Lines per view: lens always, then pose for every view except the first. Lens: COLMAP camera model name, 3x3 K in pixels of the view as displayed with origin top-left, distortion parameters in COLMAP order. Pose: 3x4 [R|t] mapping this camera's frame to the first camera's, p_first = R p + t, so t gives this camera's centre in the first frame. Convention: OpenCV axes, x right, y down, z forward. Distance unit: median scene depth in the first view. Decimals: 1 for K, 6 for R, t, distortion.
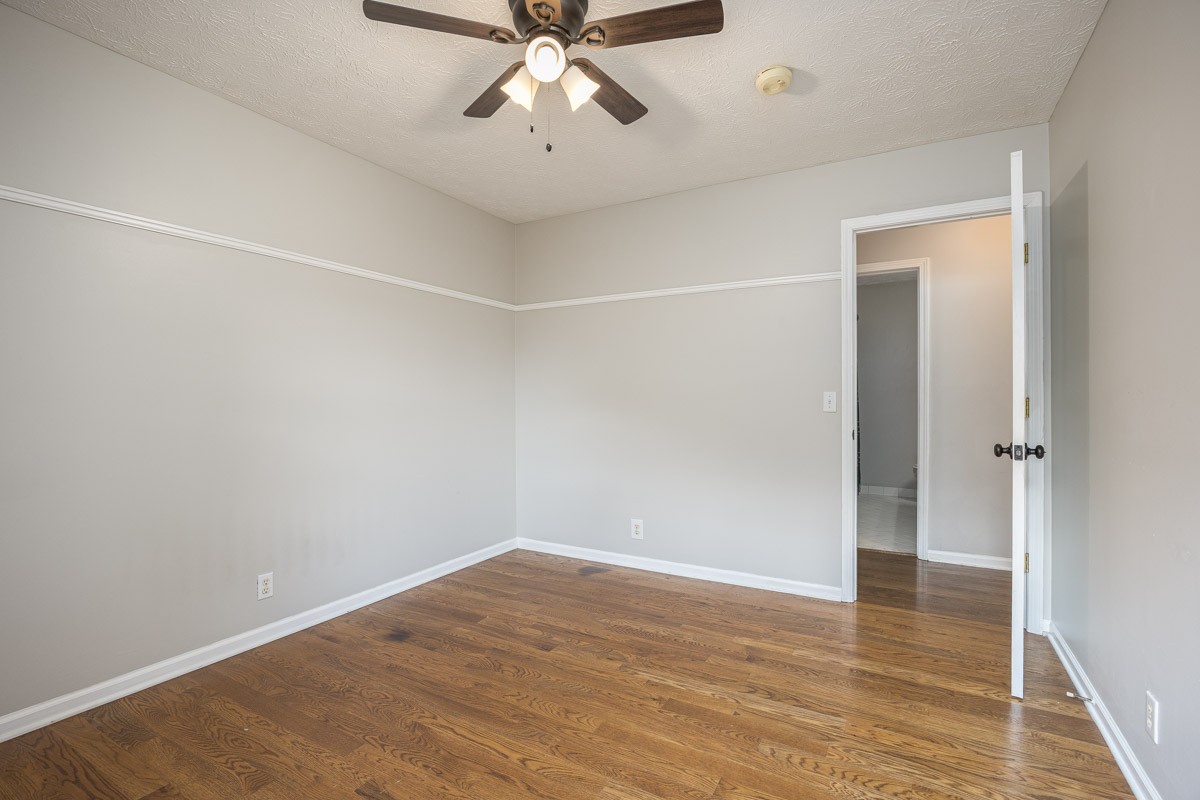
lens RADIAL K [[552.0, 0, 601.4], [0, 552.0, 404.3], [0, 0, 1]] dist [-0.015084, 0.000142]
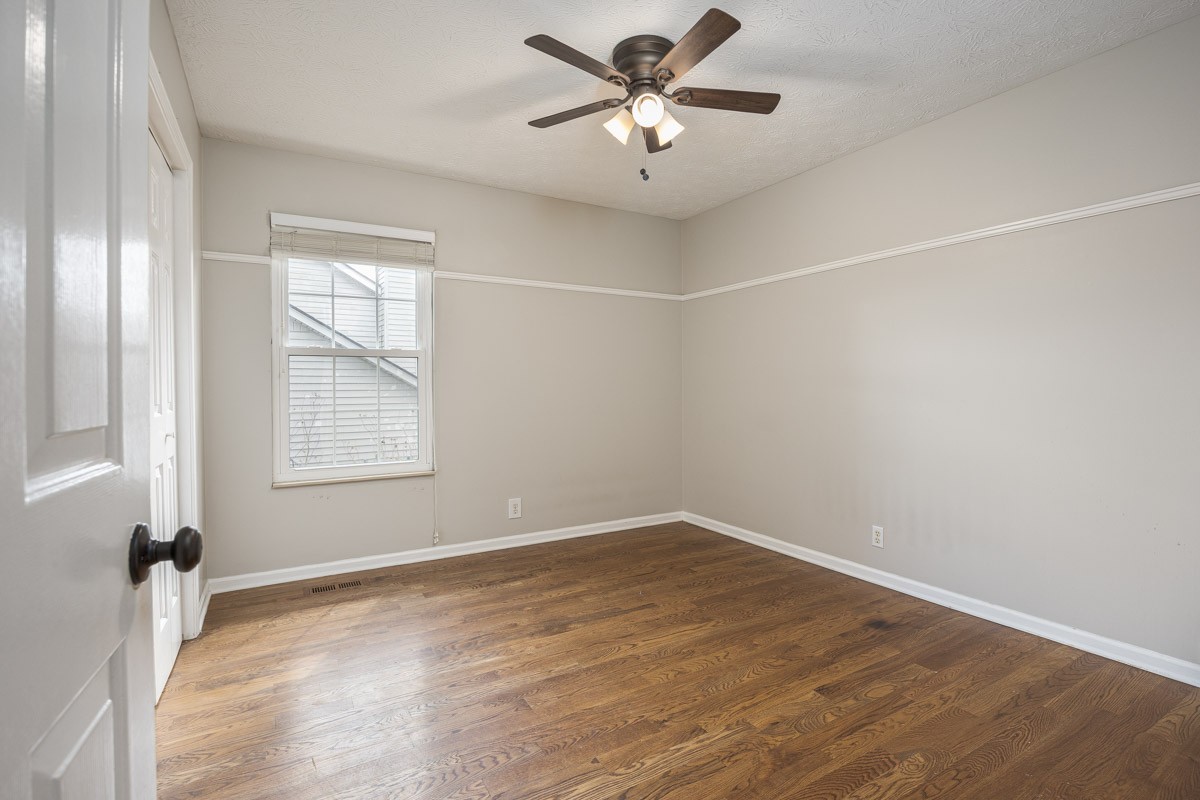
lens RADIAL K [[552.0, 0, 601.4], [0, 552.0, 404.3], [0, 0, 1]] dist [-0.015084, 0.000142]
pose [[-0.505116, 0.032724, -0.862431, 0.777908], [-0.001473, 0.999247, 0.038778, -0.002752], [0.863050, 0.020858, -0.504688, 1.176588]]
